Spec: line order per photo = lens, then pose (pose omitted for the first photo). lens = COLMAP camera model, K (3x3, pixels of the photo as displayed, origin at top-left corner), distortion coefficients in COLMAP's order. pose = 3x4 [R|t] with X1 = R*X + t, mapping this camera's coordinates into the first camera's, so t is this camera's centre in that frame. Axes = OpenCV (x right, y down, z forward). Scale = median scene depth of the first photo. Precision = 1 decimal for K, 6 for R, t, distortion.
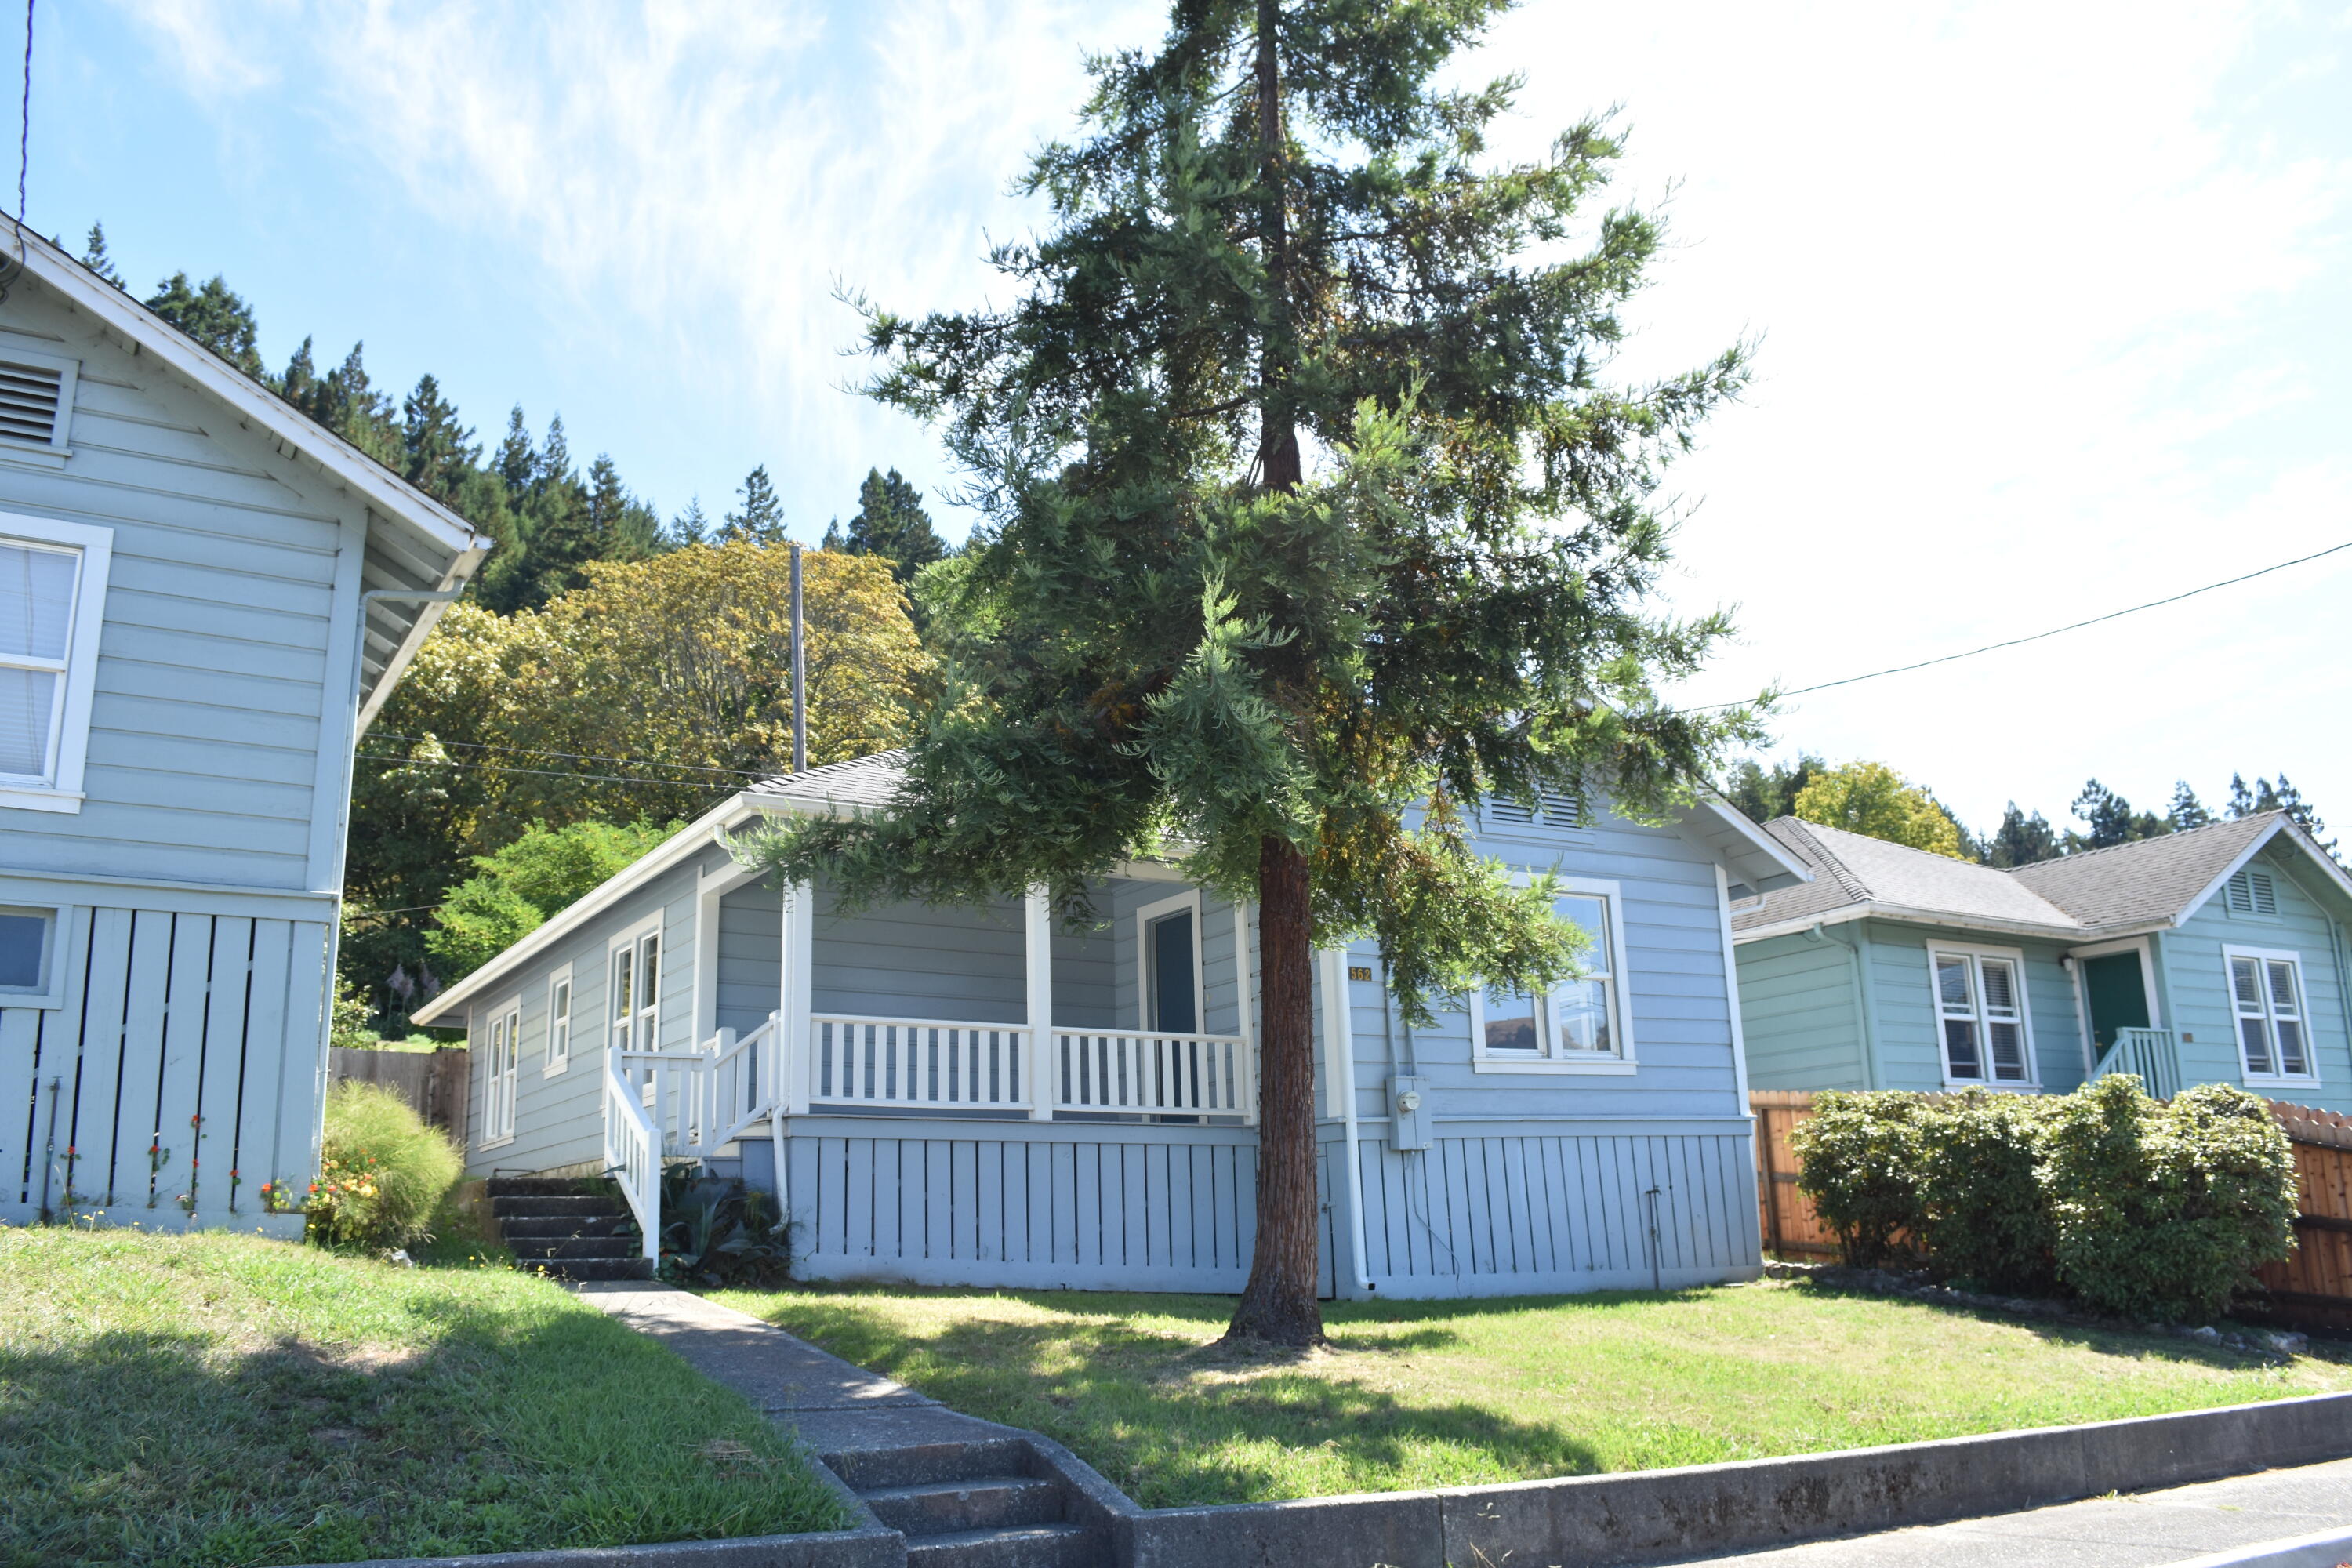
lens RADIAL K [[1874.1, 0, 1166.6], [0, 1874.1, 769.8], [0, 0, 1]] dist [-0.082292, 0.014982]
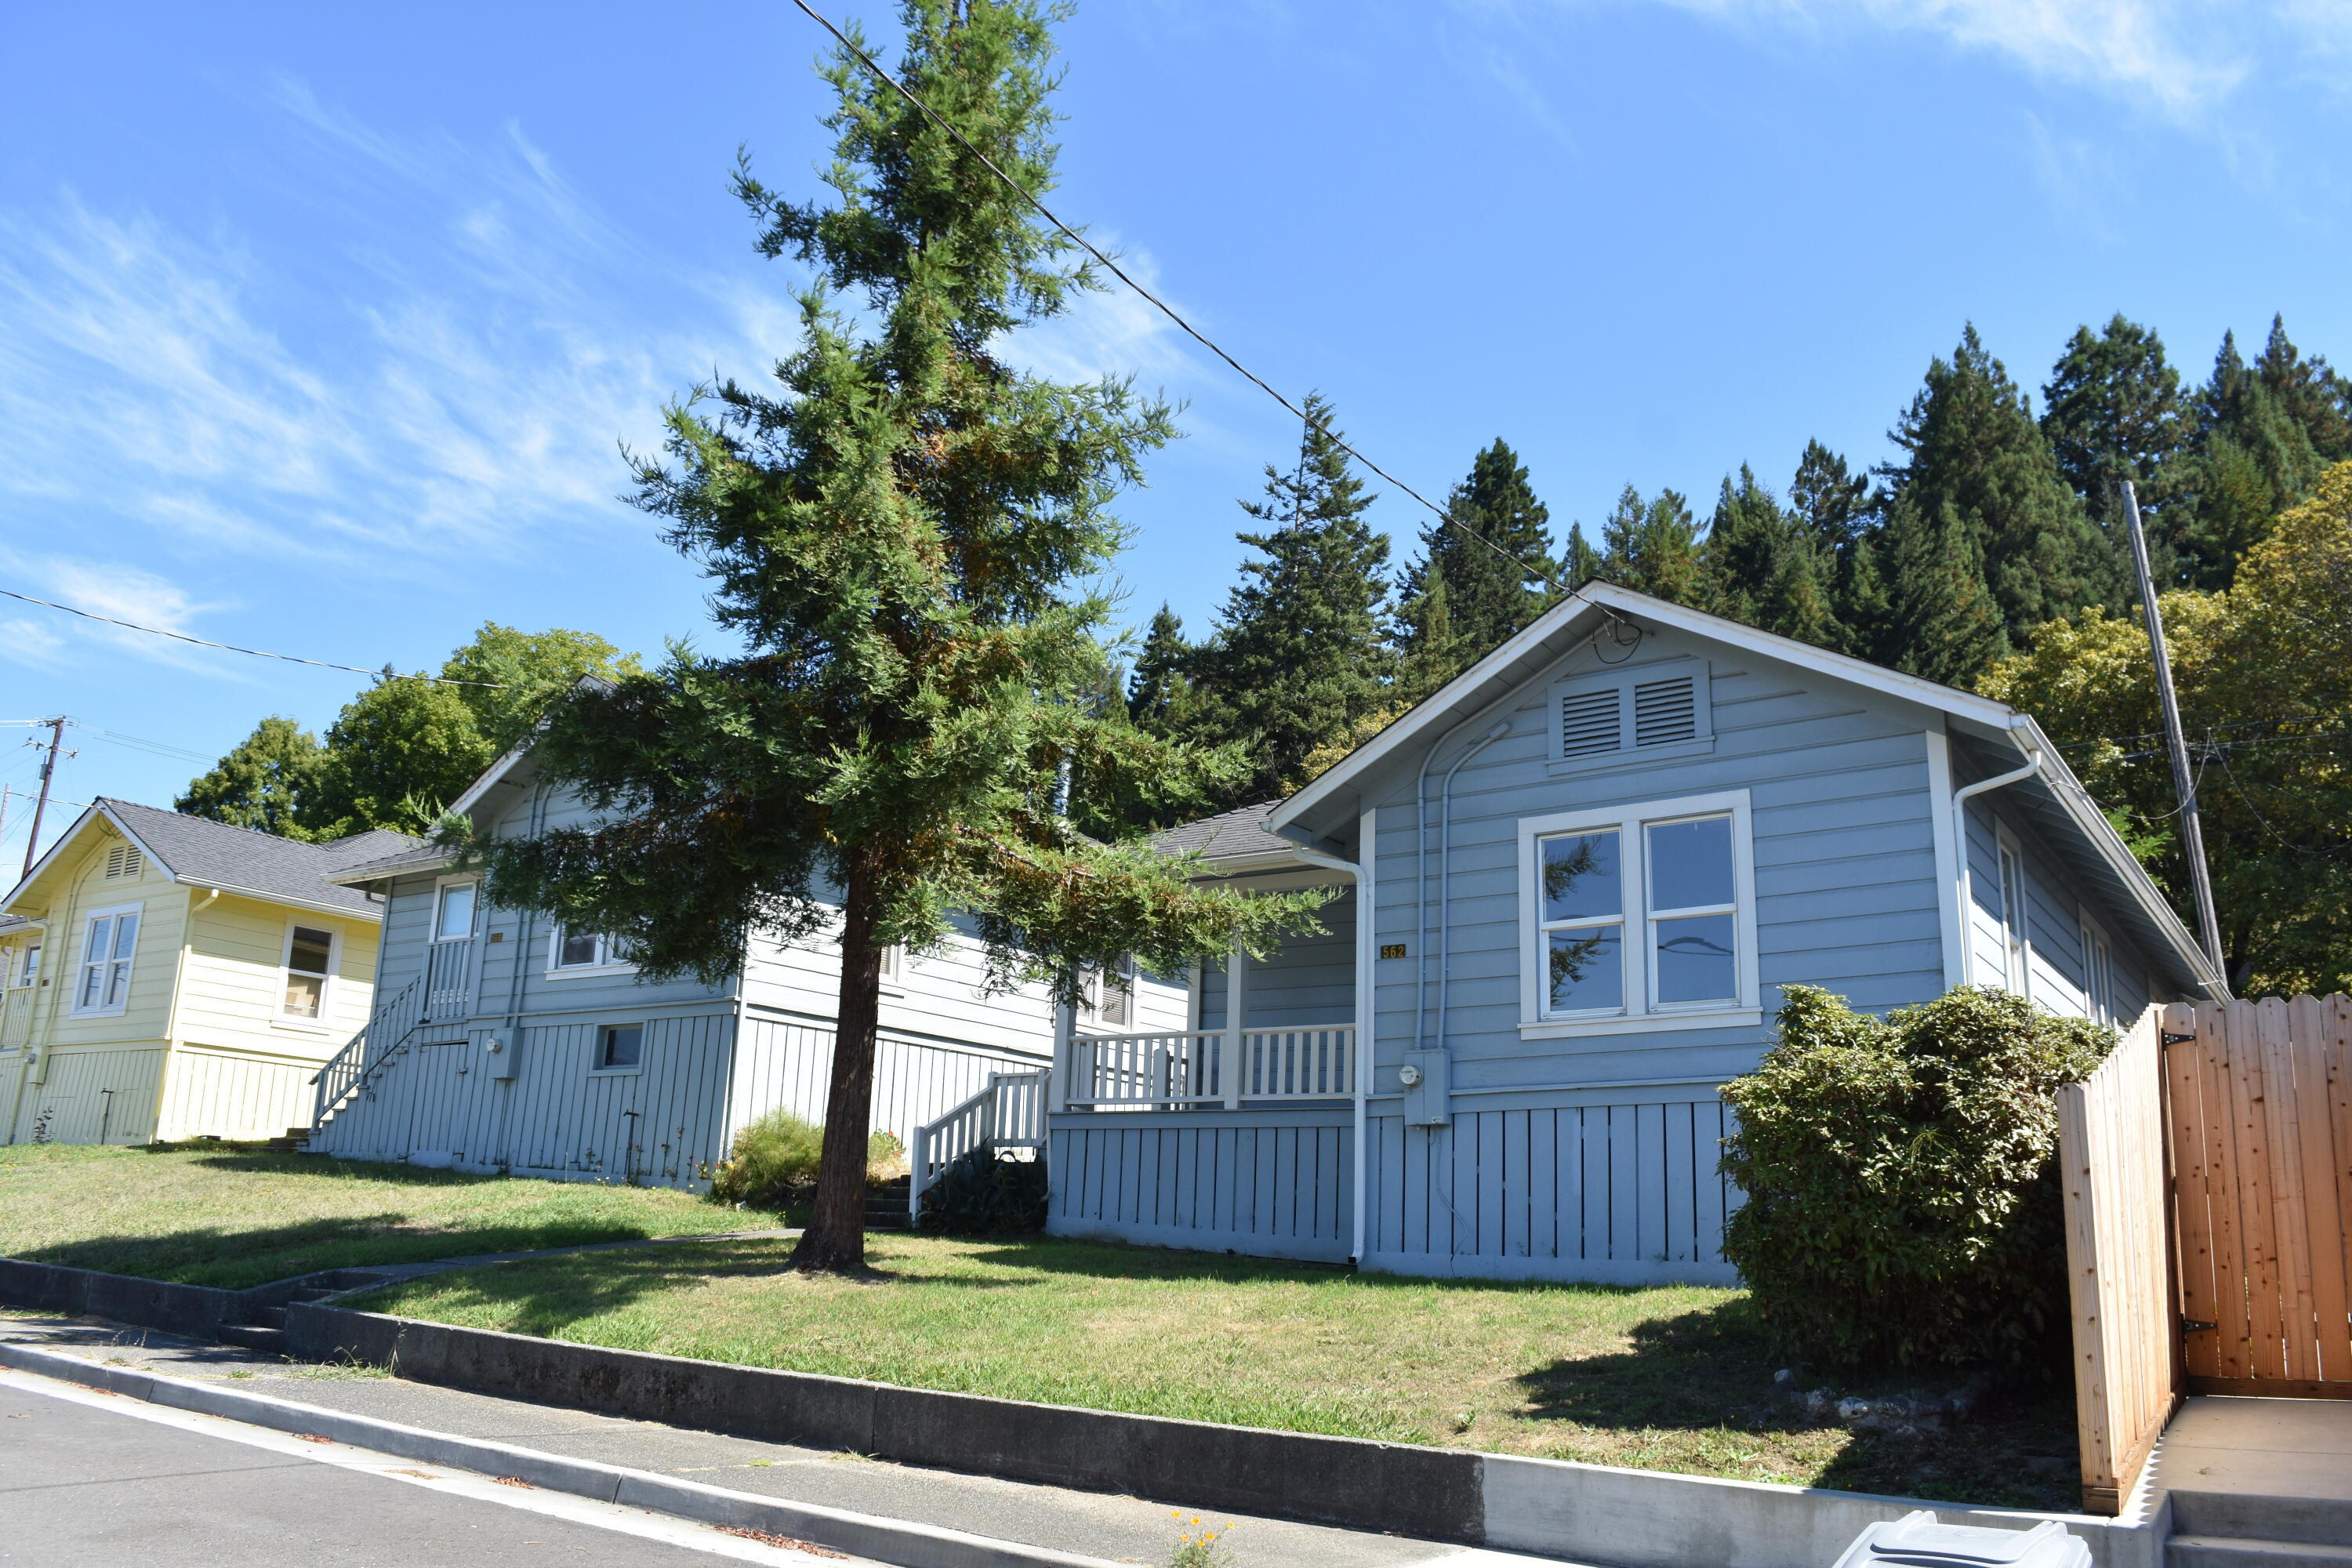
lens RADIAL K [[1874.1, 0, 1166.6], [0, 1874.1, 769.8], [0, 0, 1]] dist [-0.082292, 0.014982]
pose [[0.389154, -0.201631, -0.898835, 0.959023], [0.186368, 0.972806, -0.137536, 0.127017], [0.902123, -0.113992, 0.416149, 0.473995]]
